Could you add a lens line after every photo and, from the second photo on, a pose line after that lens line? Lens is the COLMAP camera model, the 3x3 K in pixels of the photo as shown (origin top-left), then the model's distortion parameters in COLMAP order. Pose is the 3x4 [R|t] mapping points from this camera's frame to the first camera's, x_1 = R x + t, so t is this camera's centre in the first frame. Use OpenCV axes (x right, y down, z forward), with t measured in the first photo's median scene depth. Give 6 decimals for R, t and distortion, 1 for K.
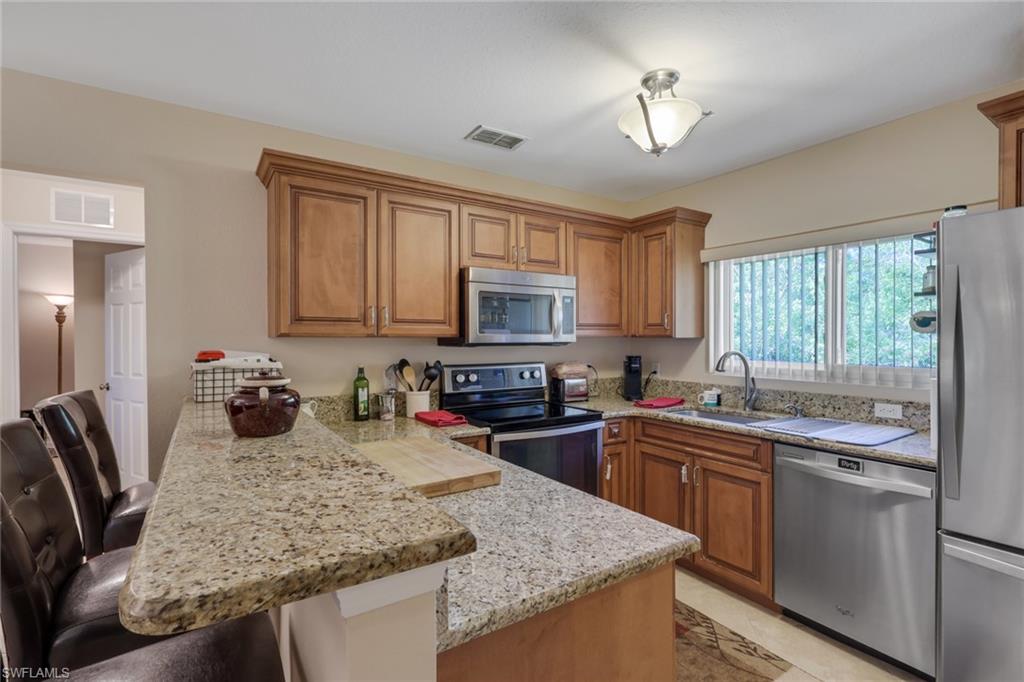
lens RADIAL K [[477.7, 0, 514.4], [0, 477.7, 342.0], [0, 0, 1]] dist [-0.002276, -0.000615]
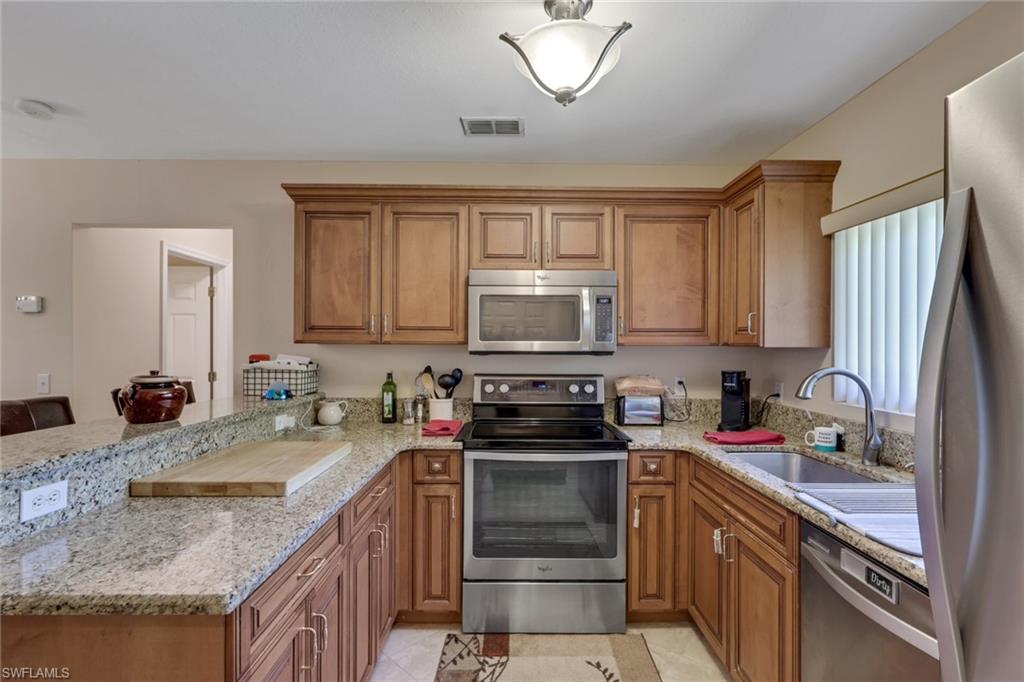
lens RADIAL K [[490.0, 0, 513.7], [0, 490.0, 346.7], [0, 0, 1]] dist [-0.002345, -0.000114]
pose [[0.843087, 0.006836, -0.537734, 0.451907], [-0.011051, 0.999928, -0.004614, -0.002046], [0.537664, 0.009833, 0.843102, 0.213319]]
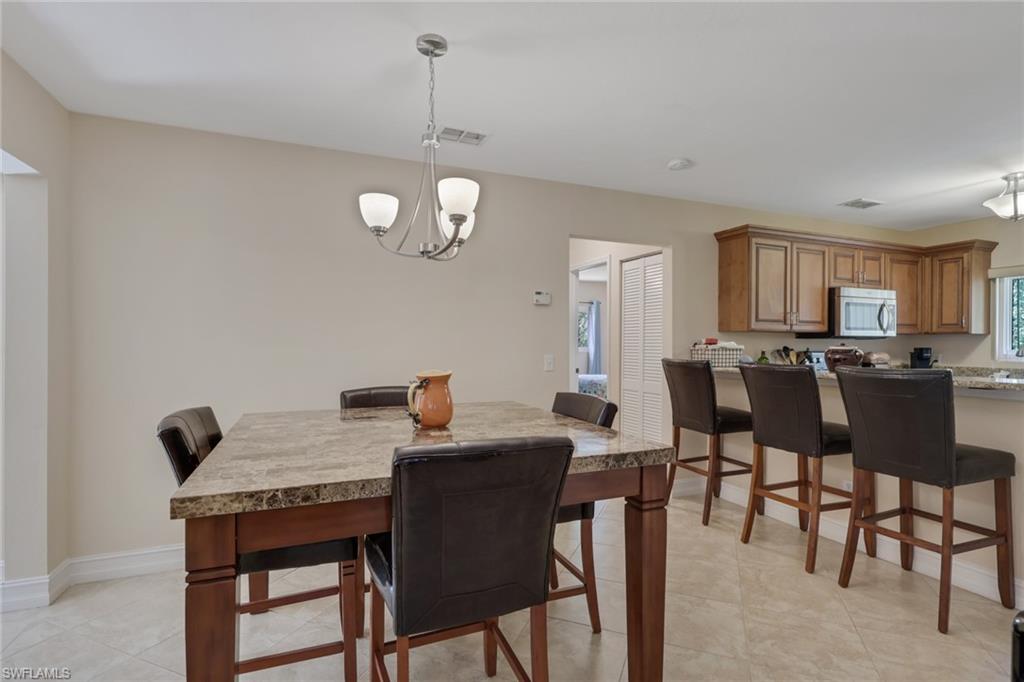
lens RADIAL K [[490.0, 0, 513.7], [0, 490.0, 346.7], [0, 0, 1]] dist [-0.002345, -0.000114]
pose [[0.981893, 0.005399, -0.189360, -0.760855], [-0.005821, 0.999982, -0.001669, 0.042727], [0.189348, 0.002741, 0.981906, -0.700400]]
